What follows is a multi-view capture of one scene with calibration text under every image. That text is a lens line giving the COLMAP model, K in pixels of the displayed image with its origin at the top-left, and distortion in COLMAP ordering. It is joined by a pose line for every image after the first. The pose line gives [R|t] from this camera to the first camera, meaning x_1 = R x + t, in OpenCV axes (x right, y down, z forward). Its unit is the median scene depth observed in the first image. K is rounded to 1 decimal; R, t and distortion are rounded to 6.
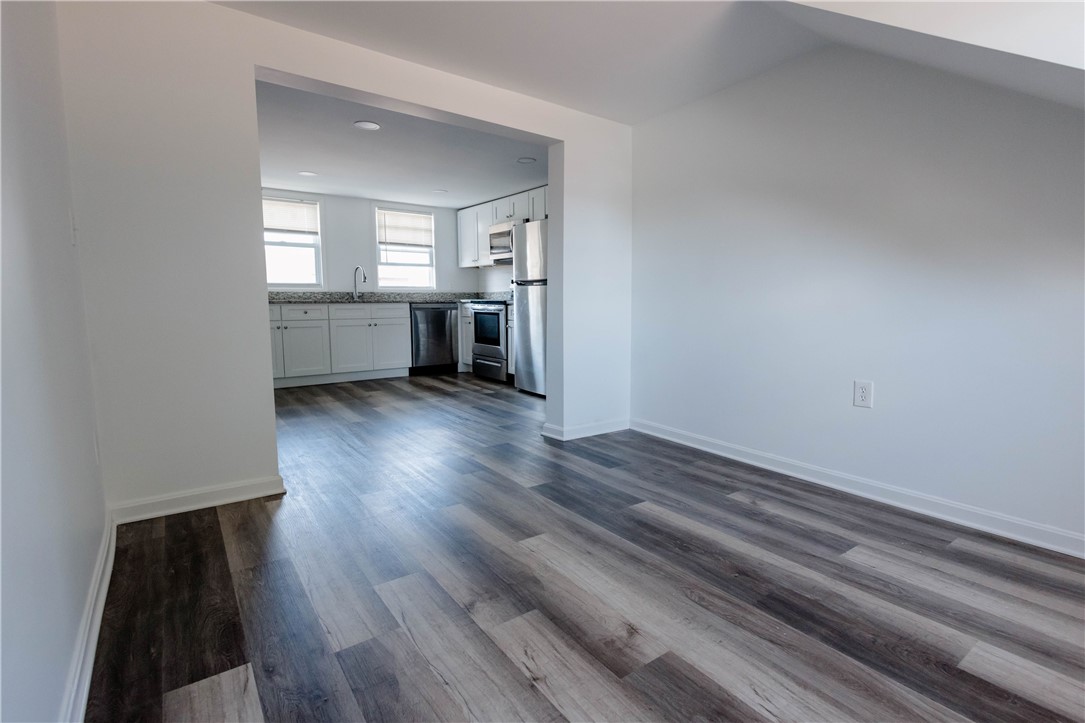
lens RADIAL K [[511.6, 0, 541.9], [0, 511.6, 354.3], [0, 0, 1]] dist [0.005385, 0.001189]
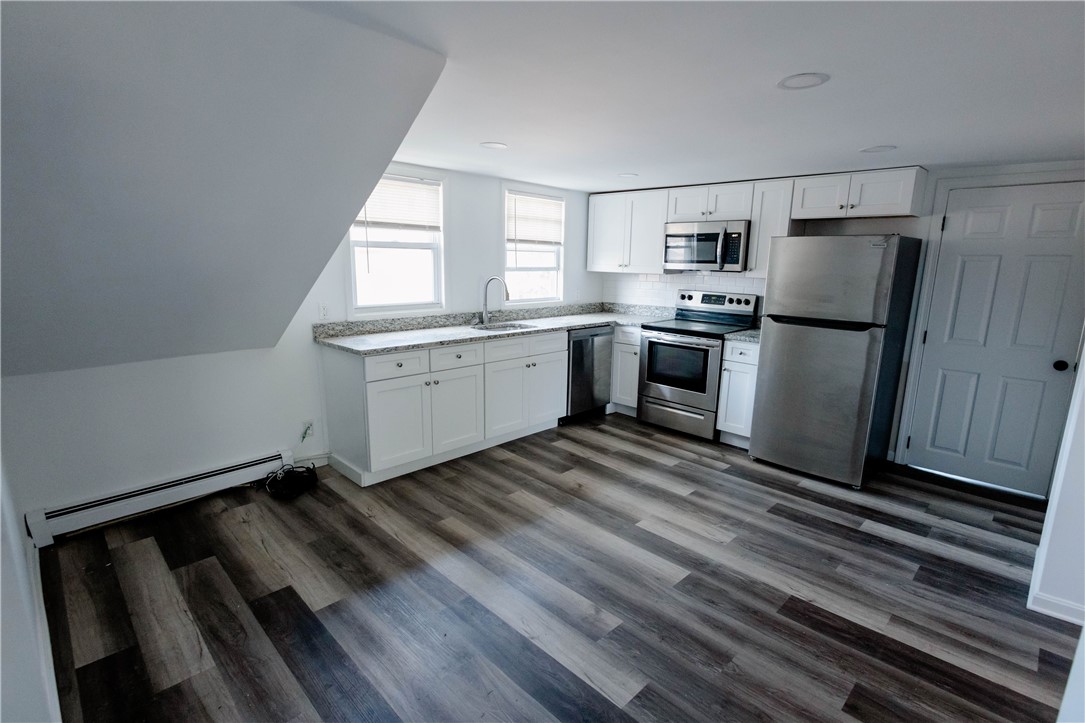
lens RADIAL K [[511.6, 0, 544.7], [0, 511.6, 362.3], [0, 0, 1]] dist [0.005385, 0.001189]
pose [[0.987185, -0.010358, 0.159243, -0.383878], [-0.004163, 0.995880, 0.090581, -0.113835], [-0.159525, -0.090083, 0.983075, 0.274179]]
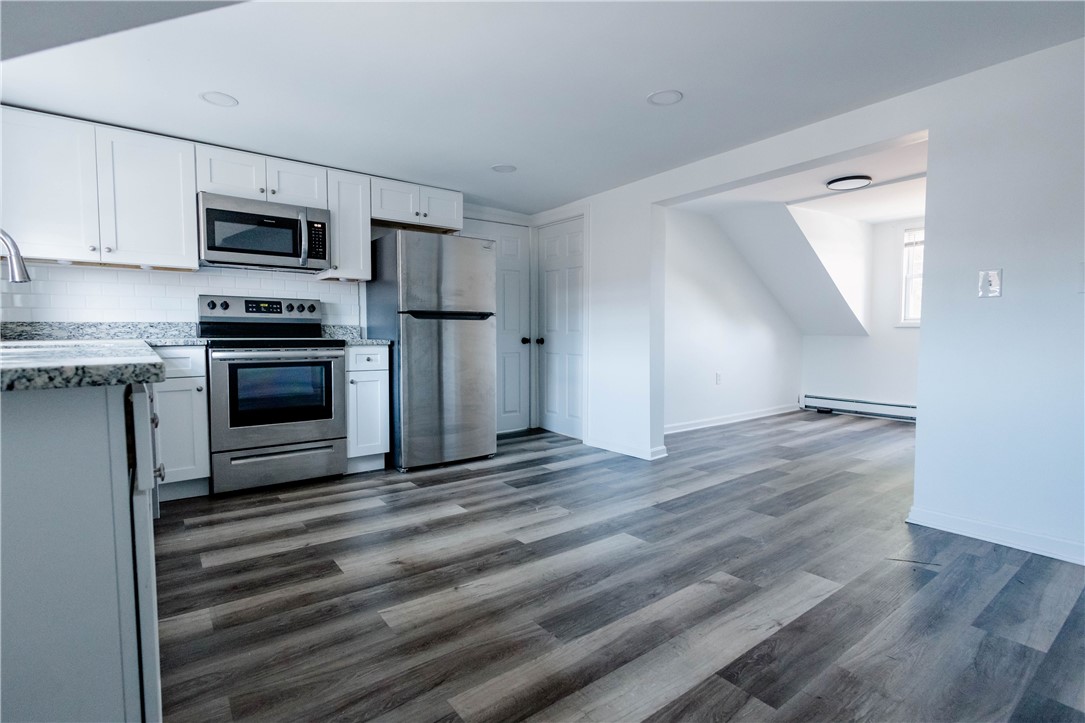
lens RADIAL K [[511.6, 0, 544.1], [0, 511.6, 356.2], [0, 0, 1]] dist [0.005385, 0.001189]
pose [[-0.009325, -0.050720, 0.998669, -0.595347], [0.106123, 0.993022, 0.051424, -0.080594], [-0.994309, 0.106462, -0.003877, 0.669952]]
